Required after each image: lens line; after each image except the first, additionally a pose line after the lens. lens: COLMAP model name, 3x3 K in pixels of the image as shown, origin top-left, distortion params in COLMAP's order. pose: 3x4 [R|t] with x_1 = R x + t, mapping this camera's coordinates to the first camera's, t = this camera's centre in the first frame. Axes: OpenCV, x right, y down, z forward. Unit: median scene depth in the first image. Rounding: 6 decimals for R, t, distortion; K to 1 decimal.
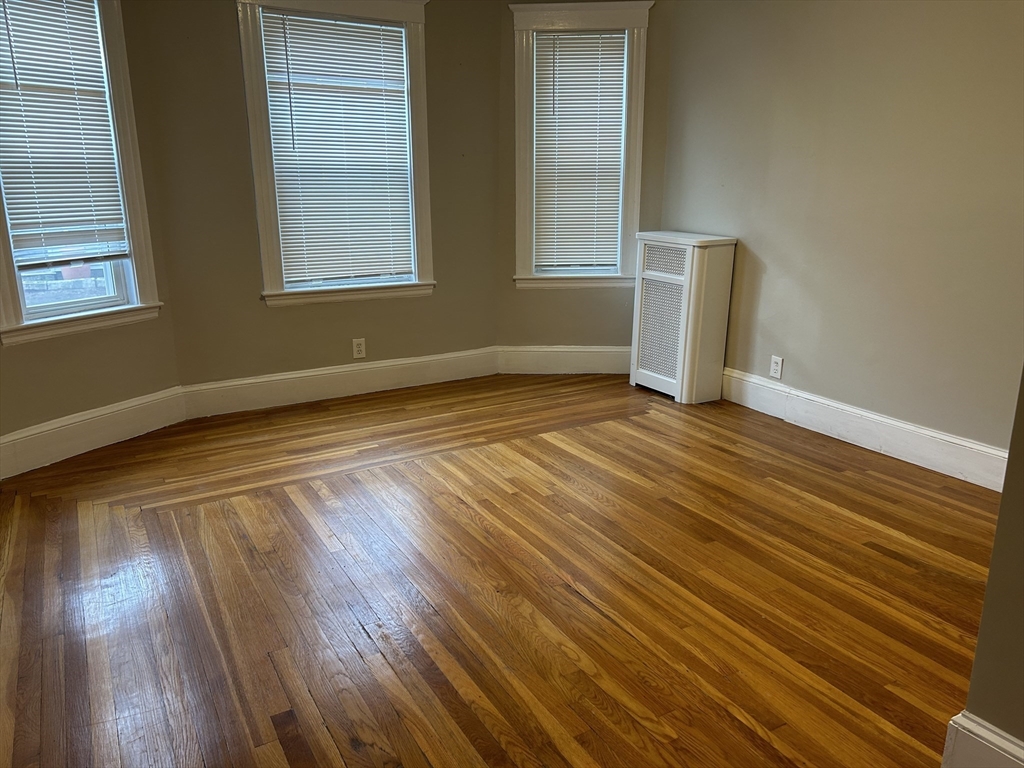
lens RADIAL K [[762.8, 0, 515.3], [0, 762.8, 389.0], [0, 0, 1]] dist [0.058856, -0.006005]
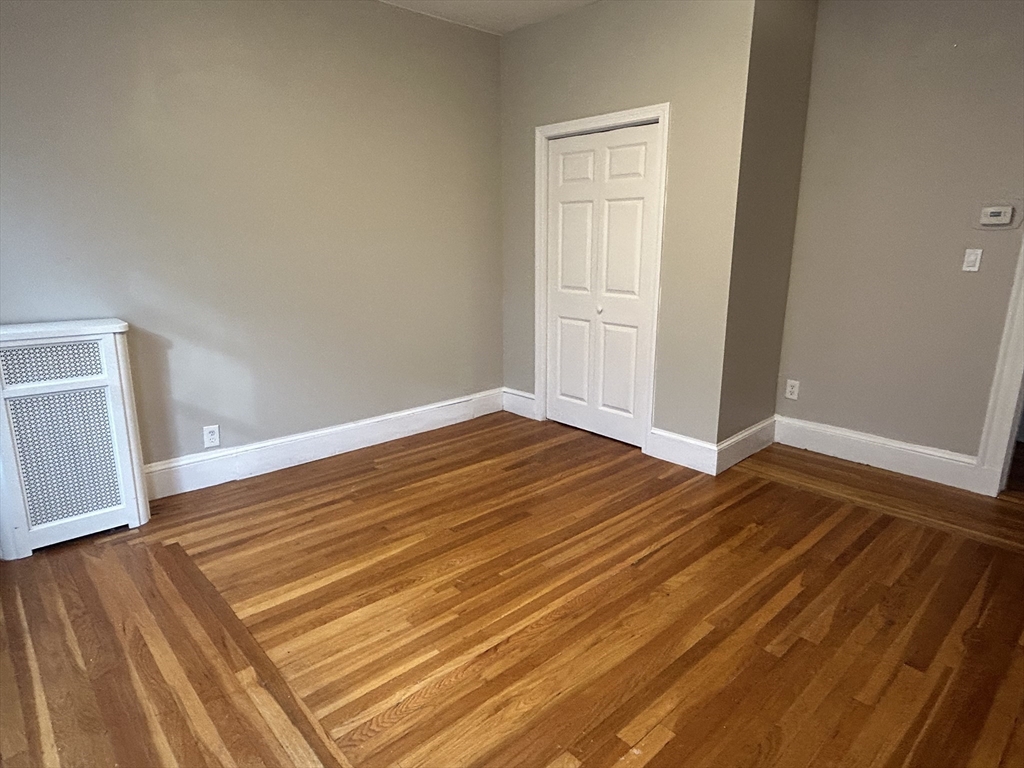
lens RADIAL K [[570.3, 0, 512.0], [0, 570.3, 384.0], [0, 0, 1]] dist [0.000046, -0.000157]
pose [[-0.191500, -0.244978, 0.950428, -0.468015], [0.264294, 0.919710, 0.290313, -0.226560], [-0.945239, 0.306788, -0.111379, 0.780122]]
